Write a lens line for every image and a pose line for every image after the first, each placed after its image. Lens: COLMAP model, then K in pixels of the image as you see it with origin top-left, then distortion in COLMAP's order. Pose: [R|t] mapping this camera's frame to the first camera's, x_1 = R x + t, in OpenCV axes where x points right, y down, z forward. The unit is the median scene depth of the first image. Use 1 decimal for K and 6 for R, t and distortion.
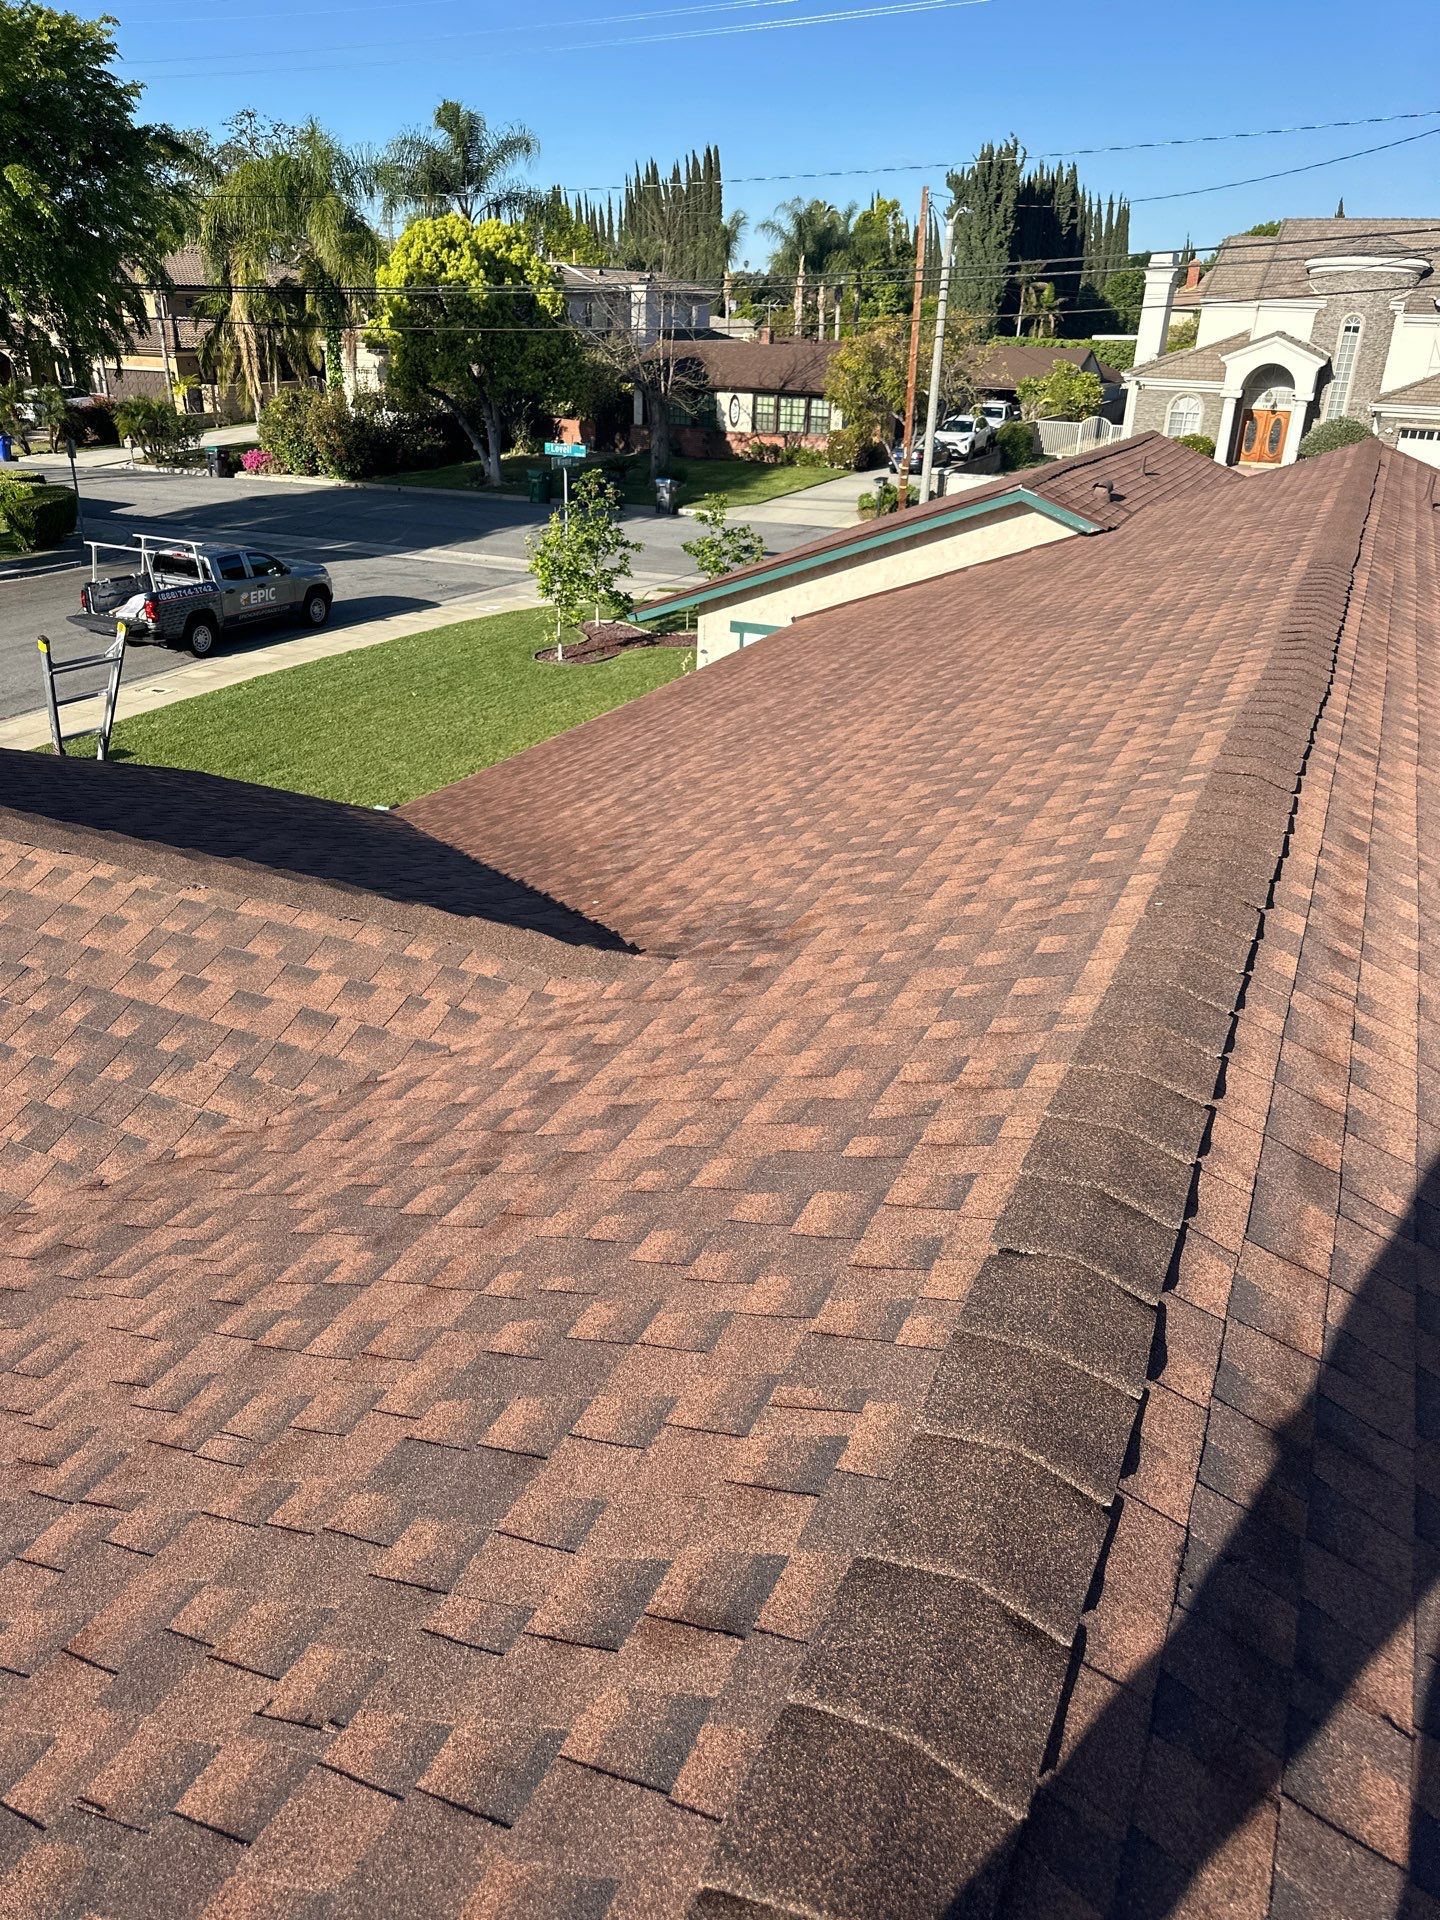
lens RADIAL K [[1333.2, 0, 730.8], [0, 1333.2, 960.1], [0, 0, 1]] dist [0.011684, -0.024094]
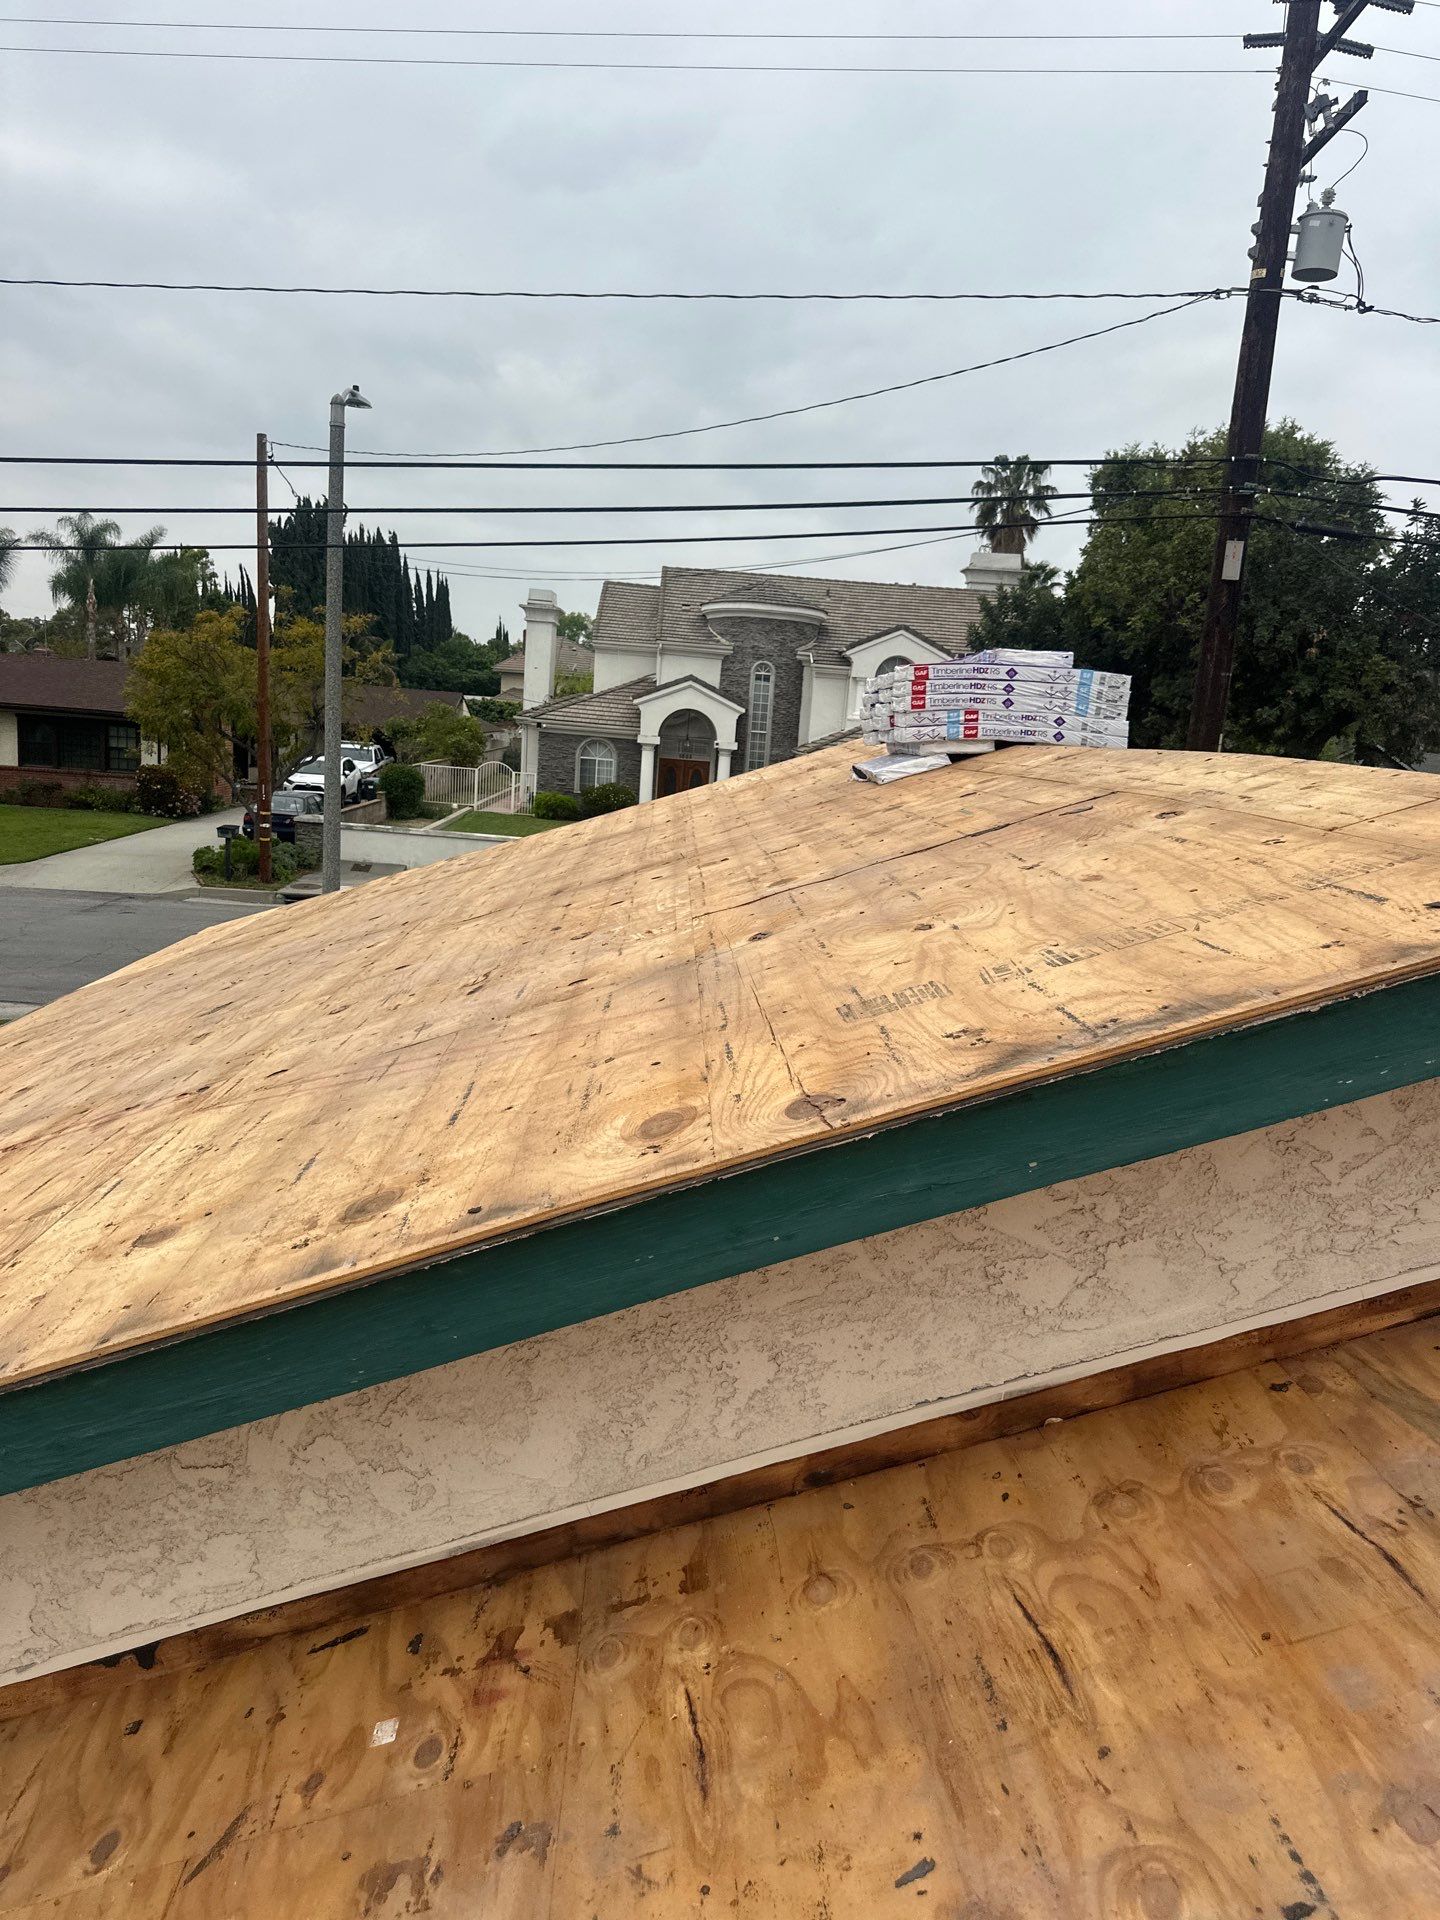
lens RADIAL K [[1333.2, 0, 721.2], [0, 1333.2, 961.4], [0, 0, 1]] dist [0.011684, -0.024094]
pose [[0.887707, -0.034619, 0.459106, 0.018689], [0.148318, 0.965514, -0.213975, -0.096595], [-0.435866, 0.258041, 0.862227, 0.276489]]
